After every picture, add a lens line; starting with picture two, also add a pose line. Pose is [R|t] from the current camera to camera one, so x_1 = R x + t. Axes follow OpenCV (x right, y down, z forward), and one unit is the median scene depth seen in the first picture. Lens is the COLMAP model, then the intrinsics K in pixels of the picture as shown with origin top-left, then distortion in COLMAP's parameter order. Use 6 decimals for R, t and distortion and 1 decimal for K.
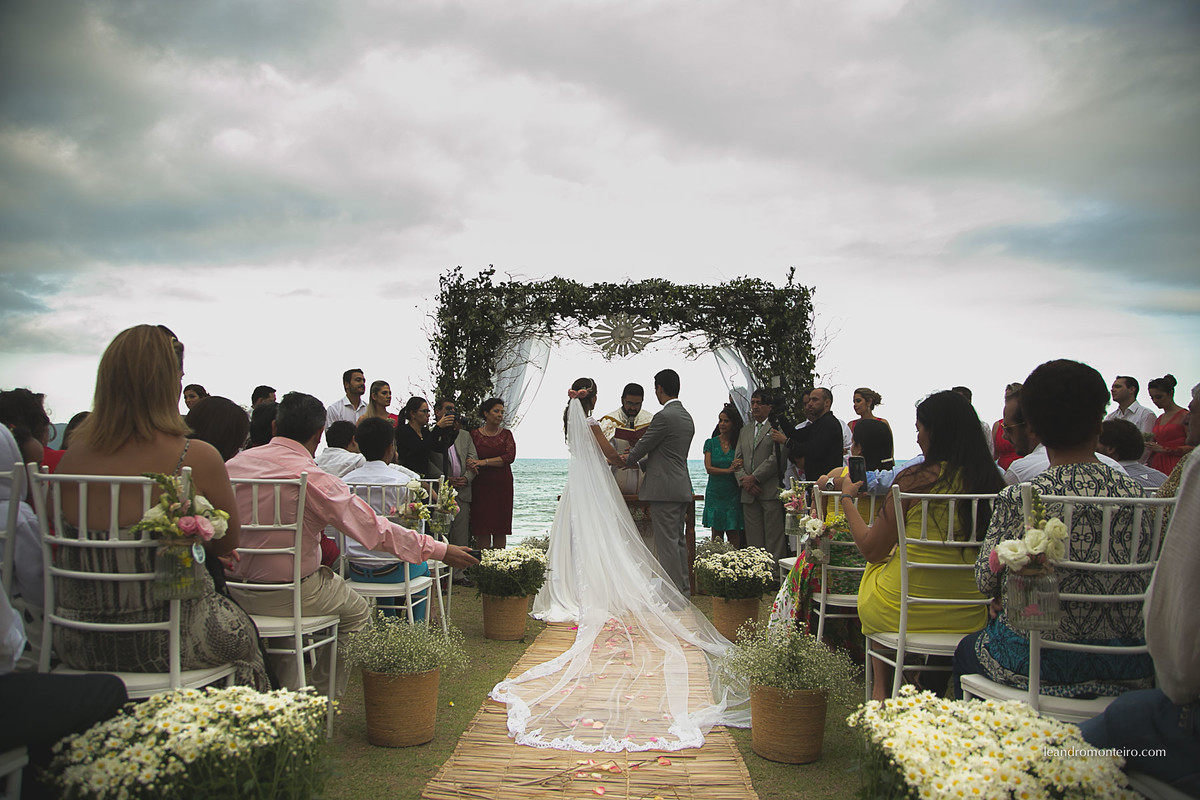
lens RADIAL K [[824.6, 0, 600.7], [0, 824.6, 398.5], [0, 0, 1]] dist [-0.041482, 0.020772]
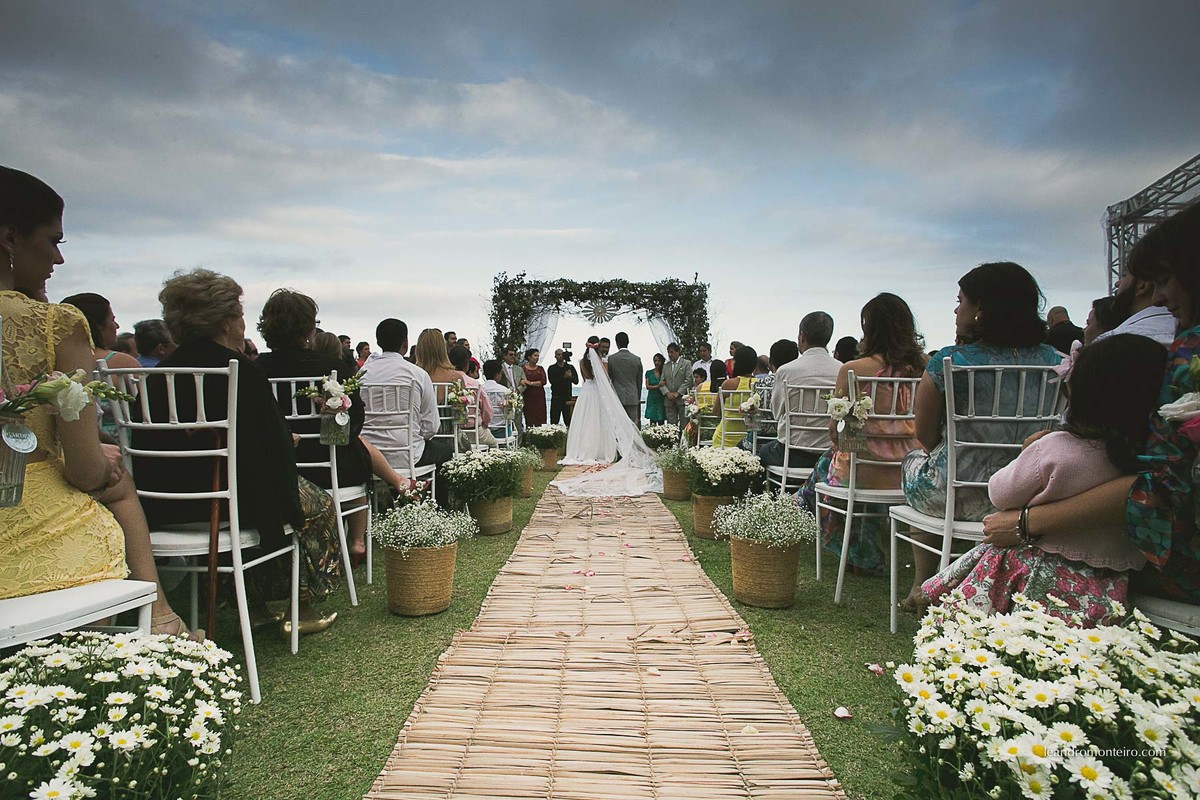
lens RADIAL K [[591.4, 0, 601.6], [0, 591.4, 397.9], [0, 0, 1]] dist [-0.000481, -0.000005]
pose [[0.998940, -0.007043, 0.045483, -0.028484], [0.002851, 0.995794, 0.091575, -0.009565], [-0.045937, -0.091348, 0.994759, -0.268416]]
